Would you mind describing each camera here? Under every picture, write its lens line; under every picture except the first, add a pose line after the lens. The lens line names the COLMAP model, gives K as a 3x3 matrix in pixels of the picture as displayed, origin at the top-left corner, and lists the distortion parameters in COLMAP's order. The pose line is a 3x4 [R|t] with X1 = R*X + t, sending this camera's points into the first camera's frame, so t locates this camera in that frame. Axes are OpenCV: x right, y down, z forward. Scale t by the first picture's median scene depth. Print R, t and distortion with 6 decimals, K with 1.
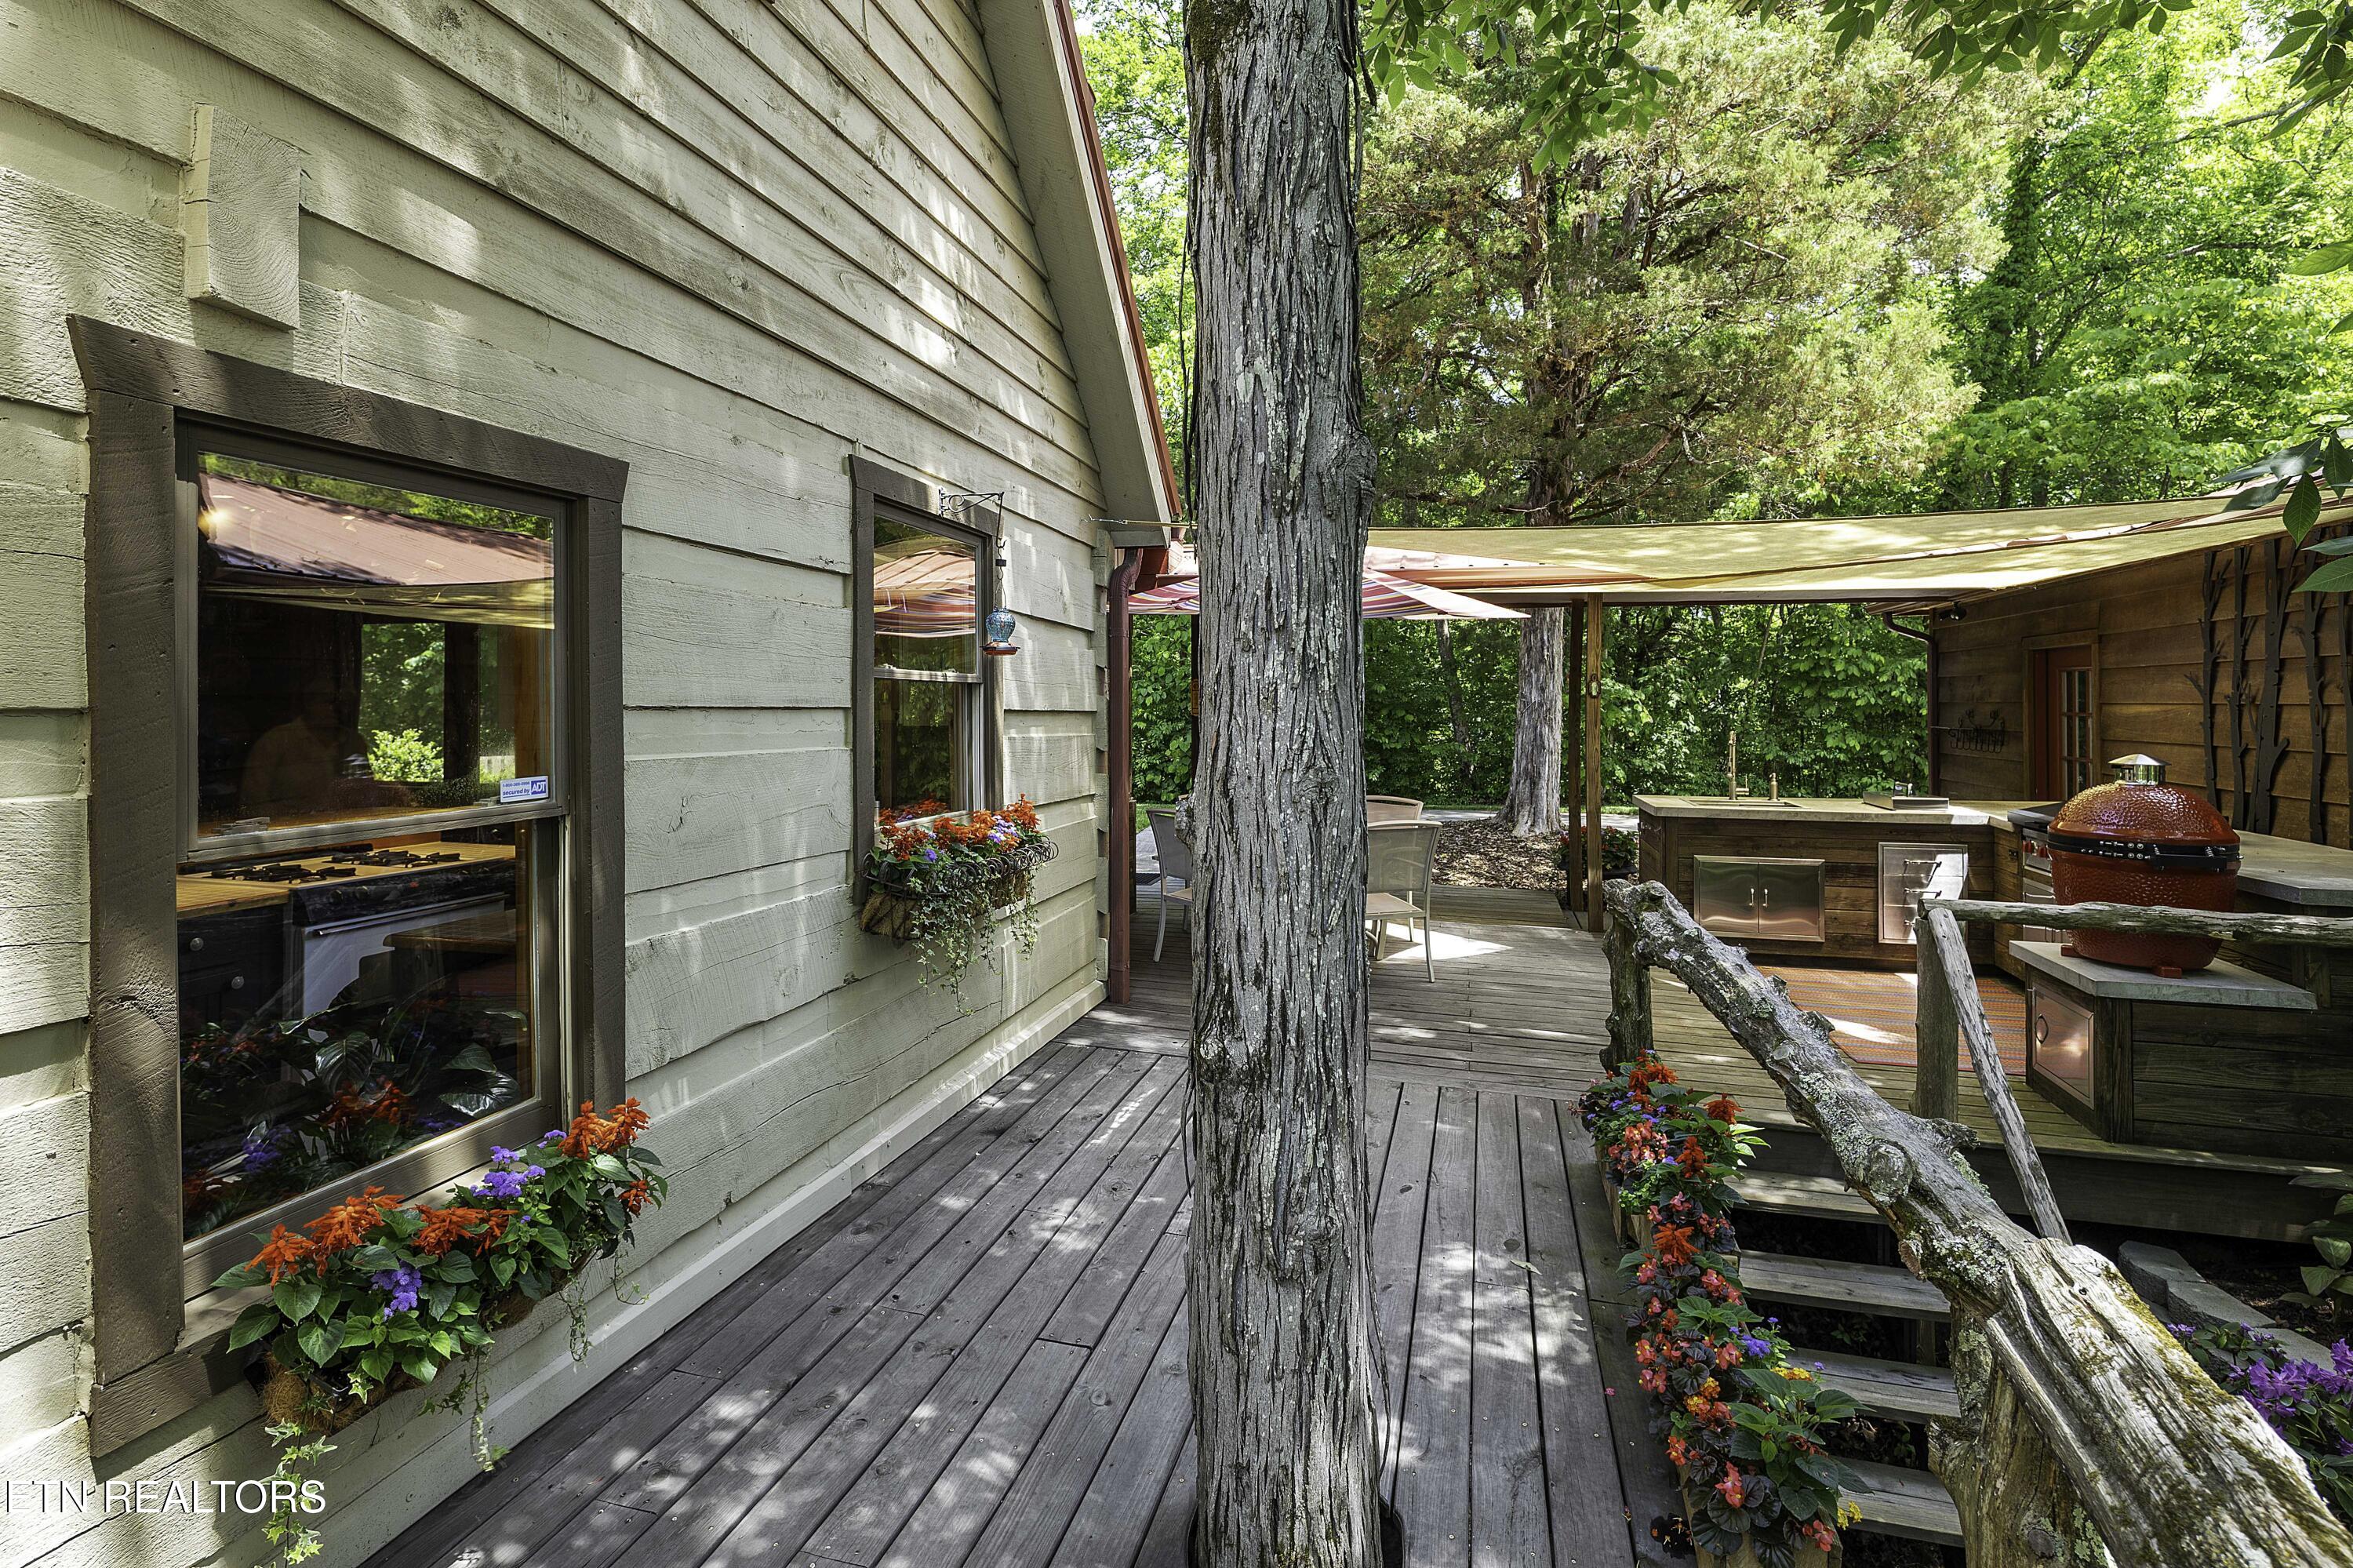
lens RADIAL K [[1177.9, 0, 1156.1], [0, 1177.9, 708.8], [0, 0, 1]] dist [0.022952, -0.000156]
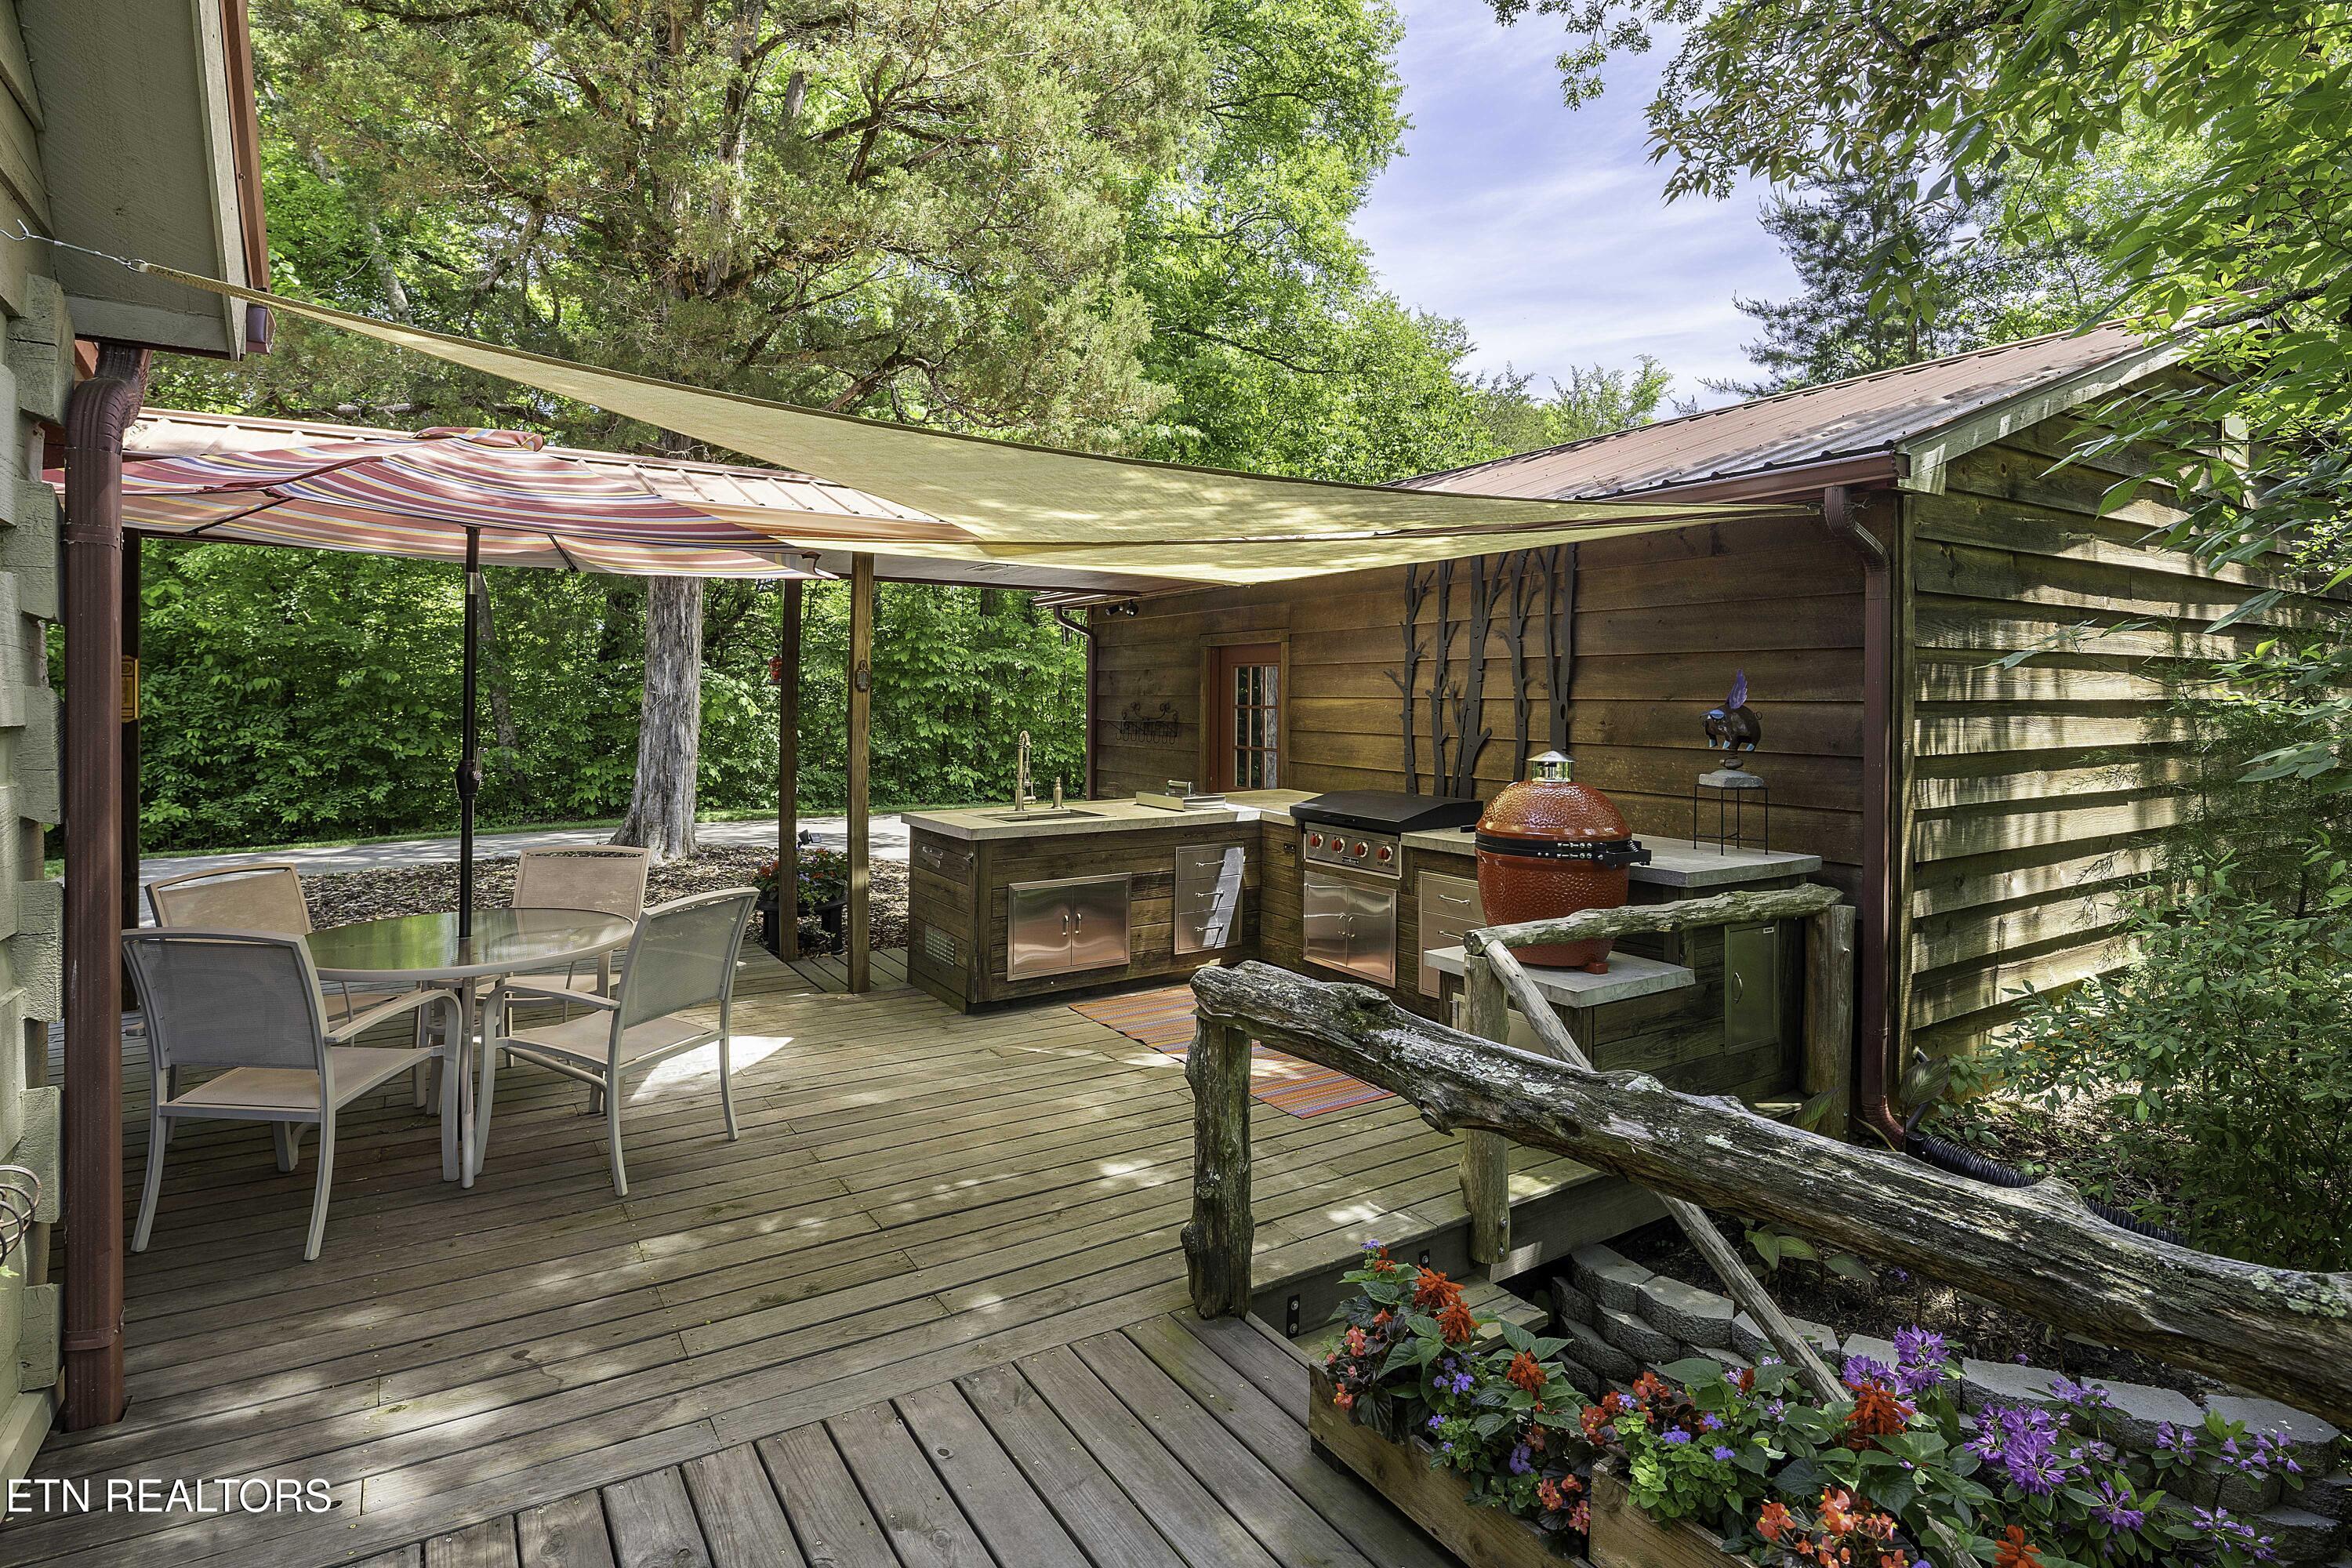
lens RADIAL K [[1177.3, 0, 1167.1], [0, 1177.3, 696.3], [0, 0, 1]] dist [0.022952, -0.000156]
pose [[0.670640, -0.002831, 0.741777, -0.089474], [0.003990, 0.999992, 0.000209, -0.006697], [-0.741772, 0.002820, 0.670646, 0.424977]]
